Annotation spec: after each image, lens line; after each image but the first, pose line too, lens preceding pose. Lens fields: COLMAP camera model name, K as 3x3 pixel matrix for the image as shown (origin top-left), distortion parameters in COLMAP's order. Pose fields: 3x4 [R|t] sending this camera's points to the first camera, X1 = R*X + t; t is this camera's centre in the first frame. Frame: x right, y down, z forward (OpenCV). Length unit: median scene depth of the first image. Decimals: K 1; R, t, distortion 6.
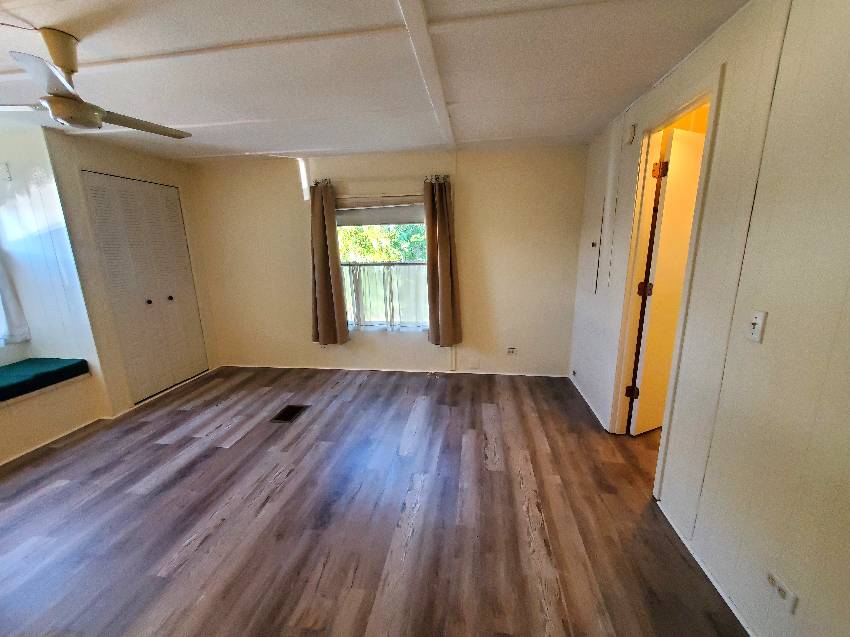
lens RADIAL K [[336.1, 0, 429.6], [0, 336.1, 321.3], [0, 0, 1]] dist [0.003854, -0.001169]
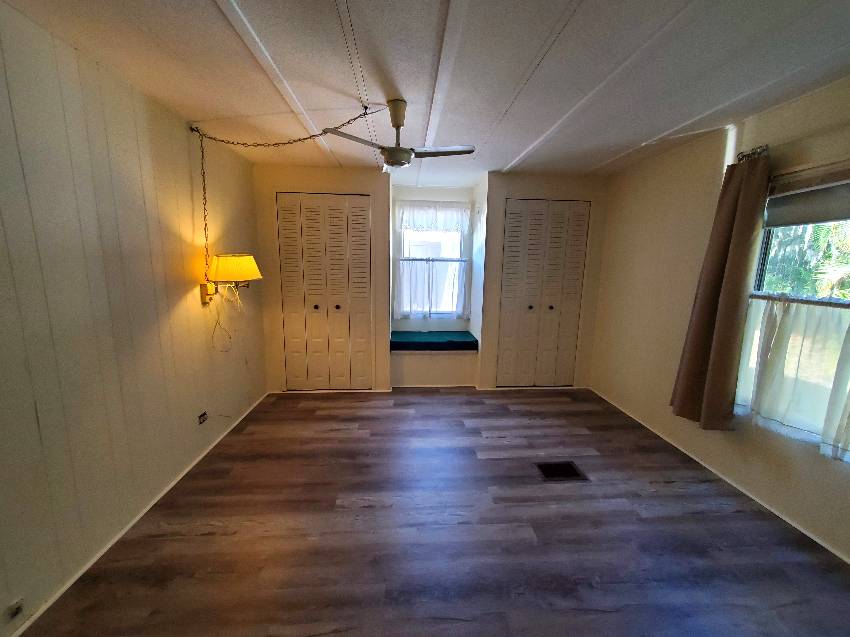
lens RADIAL K [[336.1, 0, 431.2], [0, 336.1, 320.8], [0, 0, 1]] dist [0.003854, -0.001169]
pose [[0.211681, 0.189444, -0.958802, 0.188507], [-0.239782, 0.961117, 0.136963, -0.089572], [0.947468, 0.200911, 0.248876, 0.417536]]
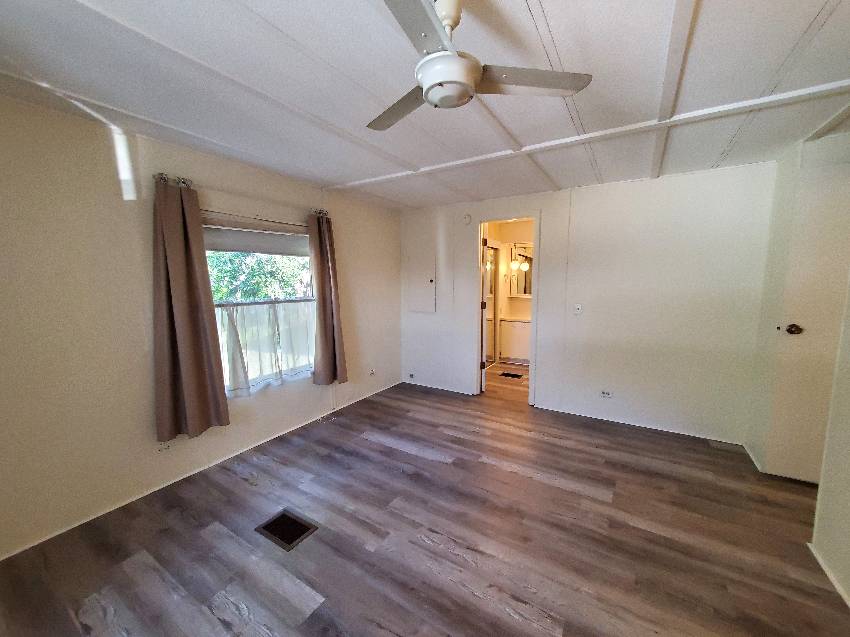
lens RADIAL K [[336.1, 0, 432.5], [0, 336.1, 318.7], [0, 0, 1]] dist [0.003854, -0.001169]
pose [[0.396563, -0.091848, 0.913401, -0.794379], [0.201349, 0.979457, 0.011072, -0.069031], [-0.895654, 0.179522, 0.406910, 0.374170]]
